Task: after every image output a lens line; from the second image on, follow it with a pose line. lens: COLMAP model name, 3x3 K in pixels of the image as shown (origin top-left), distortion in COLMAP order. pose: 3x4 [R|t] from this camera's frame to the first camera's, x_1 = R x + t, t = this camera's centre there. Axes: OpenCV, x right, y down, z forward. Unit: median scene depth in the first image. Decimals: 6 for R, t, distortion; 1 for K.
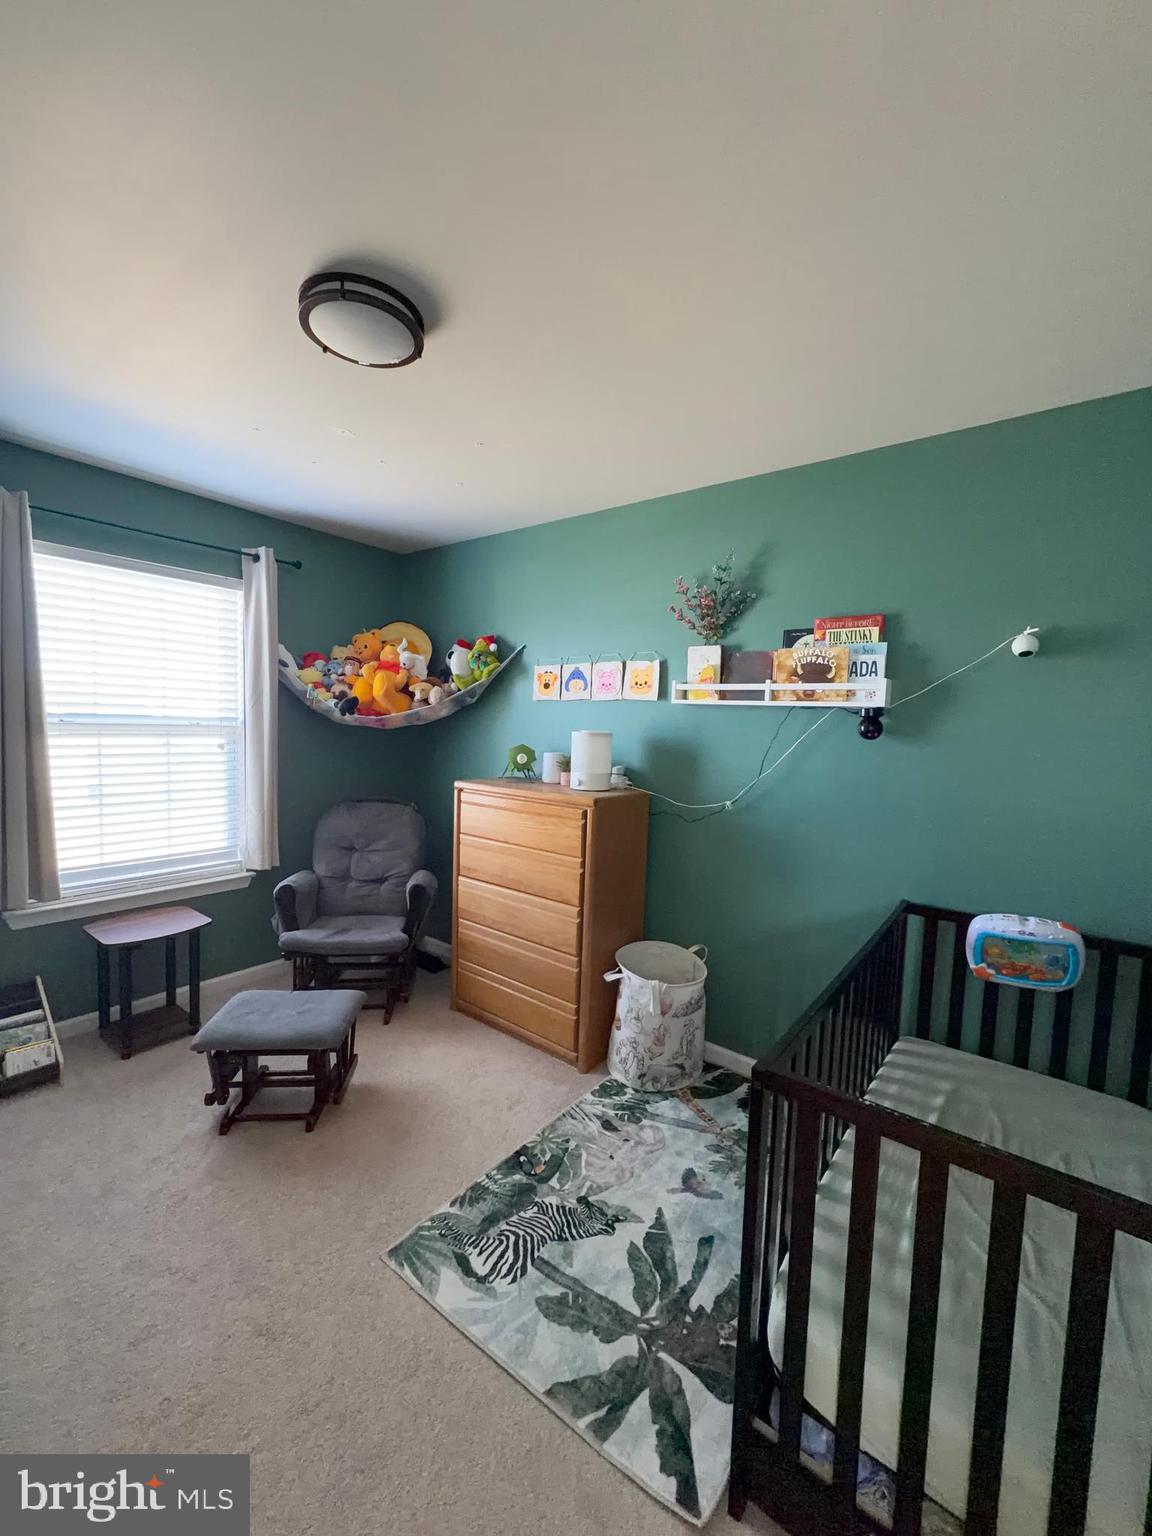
lens RADIAL K [[612.0, 0, 577.5], [0, 612.0, 768.2], [0, 0, 1]] dist [0.000774, 0.000035]
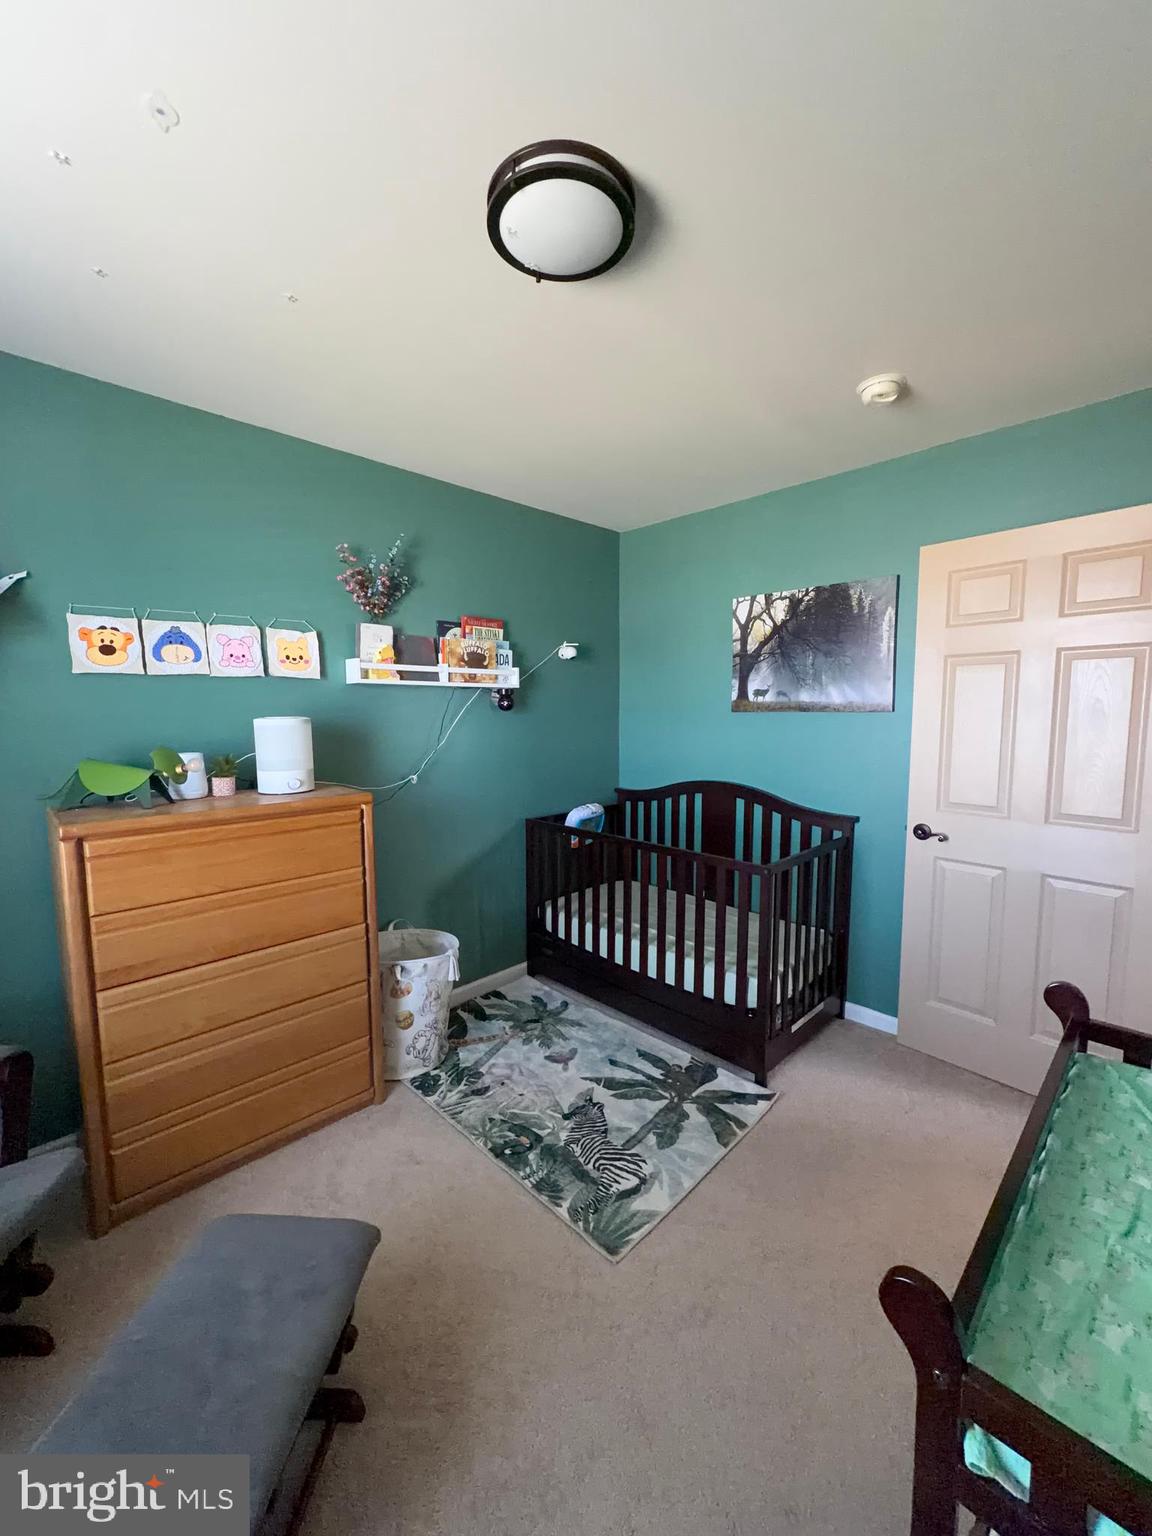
lens RADIAL K [[612.0, 0, 578.1], [0, 612.0, 768.5], [0, 0, 1]] dist [0.000774, 0.000035]
pose [[0.133920, -0.134472, 0.981826, -0.888091], [0.083482, 0.988760, 0.124035, -0.077749], [-0.987470, 0.065354, 0.143640, 0.654929]]
